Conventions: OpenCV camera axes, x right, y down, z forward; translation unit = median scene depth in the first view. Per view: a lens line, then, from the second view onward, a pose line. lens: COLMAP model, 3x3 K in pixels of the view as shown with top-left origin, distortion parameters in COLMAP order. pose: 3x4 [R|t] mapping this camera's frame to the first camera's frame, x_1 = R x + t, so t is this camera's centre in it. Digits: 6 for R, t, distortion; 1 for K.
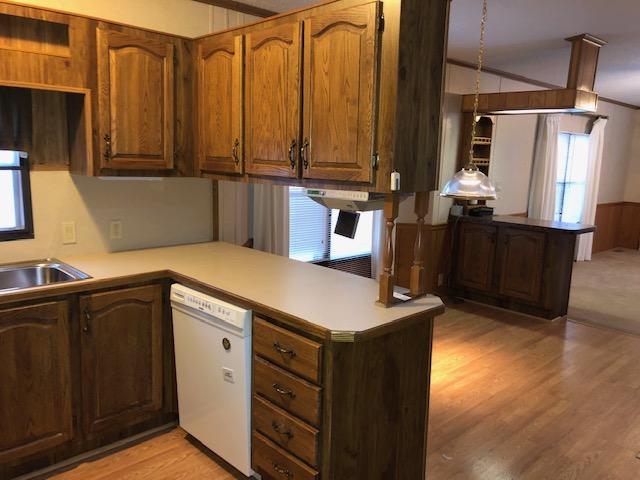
lens RADIAL K [[523.5, 0, 322.0], [0, 523.5, 236.8], [0, 0, 1]] dist [0.047589, -0.054443]
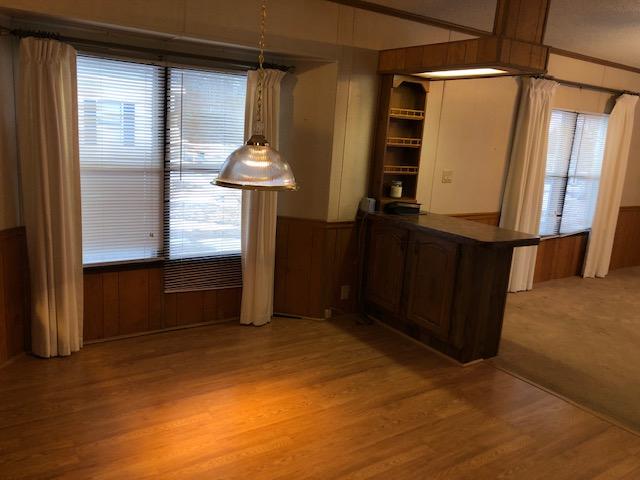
lens RADIAL K [[523.5, 0, 317.8], [0, 523.5, 236.6], [0, 0, 1]] dist [0.047589, -0.054443]
pose [[0.985252, 0.065603, -0.158031, 0.307806], [-0.060804, 0.997535, 0.035021, -0.025702], [0.159939, -0.024895, 0.986813, 0.233554]]
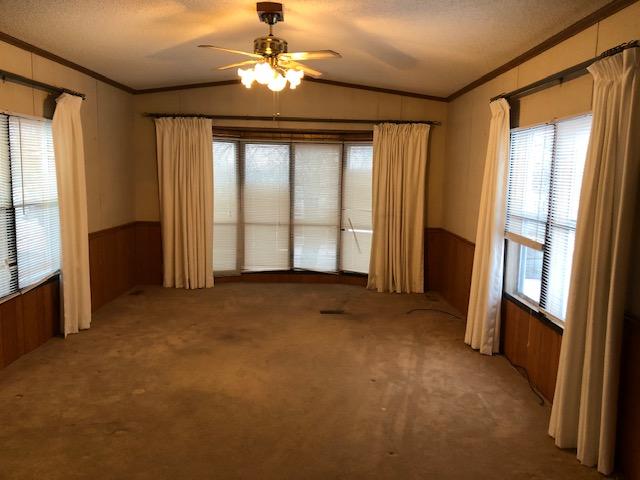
lens RADIAL K [[523.5, 0, 325.2], [0, 523.5, 234.7], [0, 0, 1]] dist [0.047589, -0.054443]
pose [[0.683975, -0.110686, 0.721059, 0.389246], [0.121633, 0.991890, 0.036883, -0.074745], [-0.719294, 0.062478, 0.691891, 0.544222]]
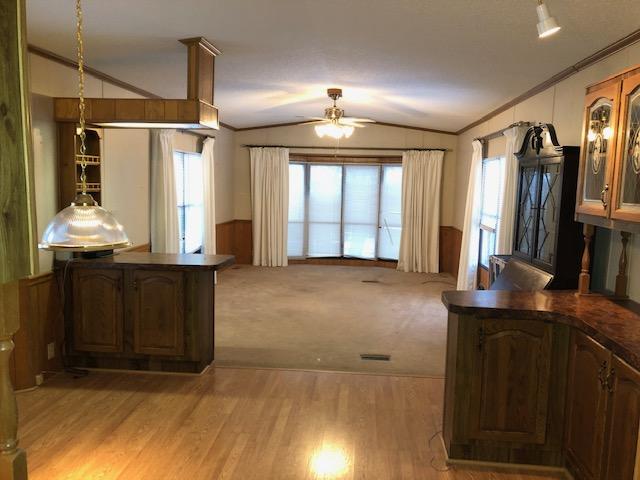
lens RADIAL K [[523.5, 0, 324.0], [0, 523.5, 239.8], [0, 0, 1]] dist [0.047589, -0.054443]
pose [[0.747895, -0.093146, 0.657250, 0.044005], [0.110925, 0.993721, 0.014607, -0.039225], [-0.654484, 0.061981, 0.753531, 0.200751]]
